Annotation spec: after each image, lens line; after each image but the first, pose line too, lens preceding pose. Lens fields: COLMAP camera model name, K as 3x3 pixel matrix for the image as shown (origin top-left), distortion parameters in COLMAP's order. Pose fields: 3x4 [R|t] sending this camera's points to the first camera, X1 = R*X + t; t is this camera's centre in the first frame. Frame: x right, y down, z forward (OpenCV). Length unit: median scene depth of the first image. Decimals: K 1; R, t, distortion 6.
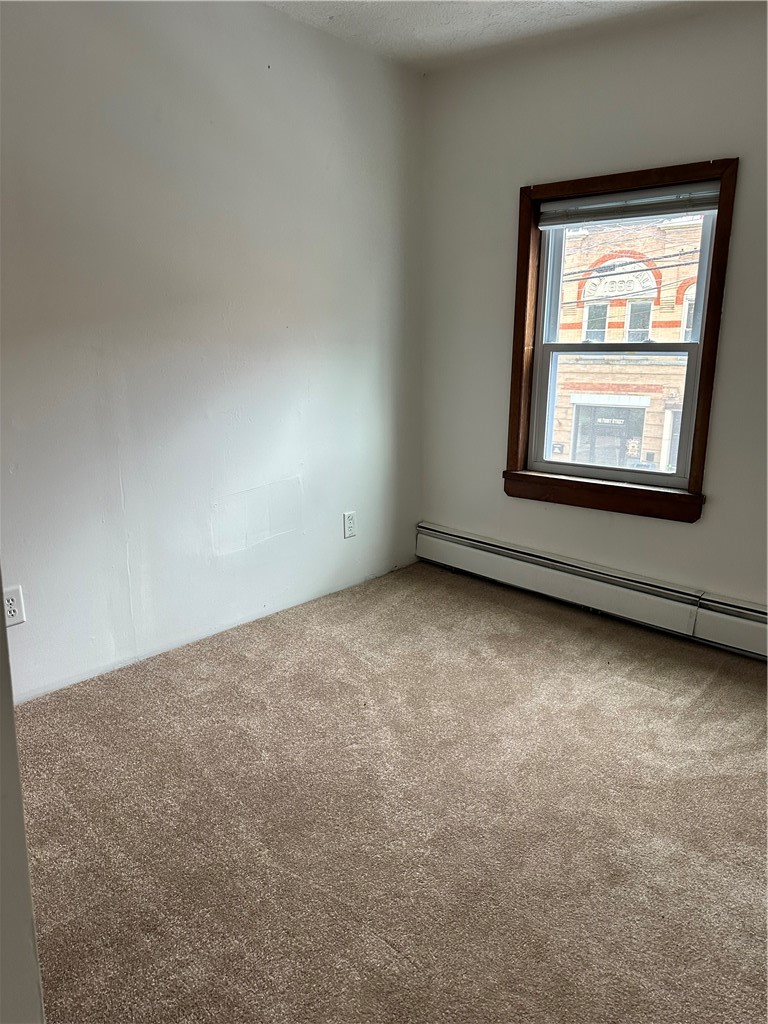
lens RADIAL K [[713.3, 0, 396.6], [0, 713.3, 505.4], [0, 0, 1]] dist [0.112070, -0.164323]
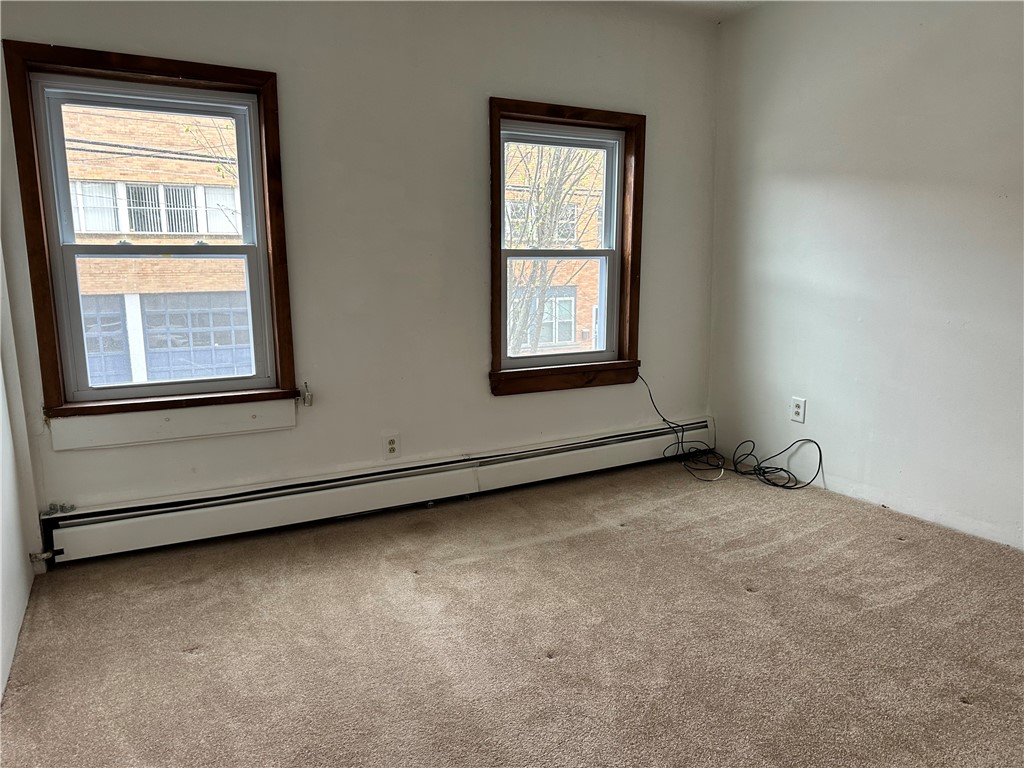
lens RADIAL K [[702.6, 0, 512.0], [0, 702.6, 384.0], [0, 0, 1]] dist [0.088193, -0.091067]
pose [[0.445485, -0.173588, 0.878300, -0.718099], [0.196020, 0.976132, 0.093500, -0.119787], [-0.873567, 0.130512, 0.468879, 0.500640]]
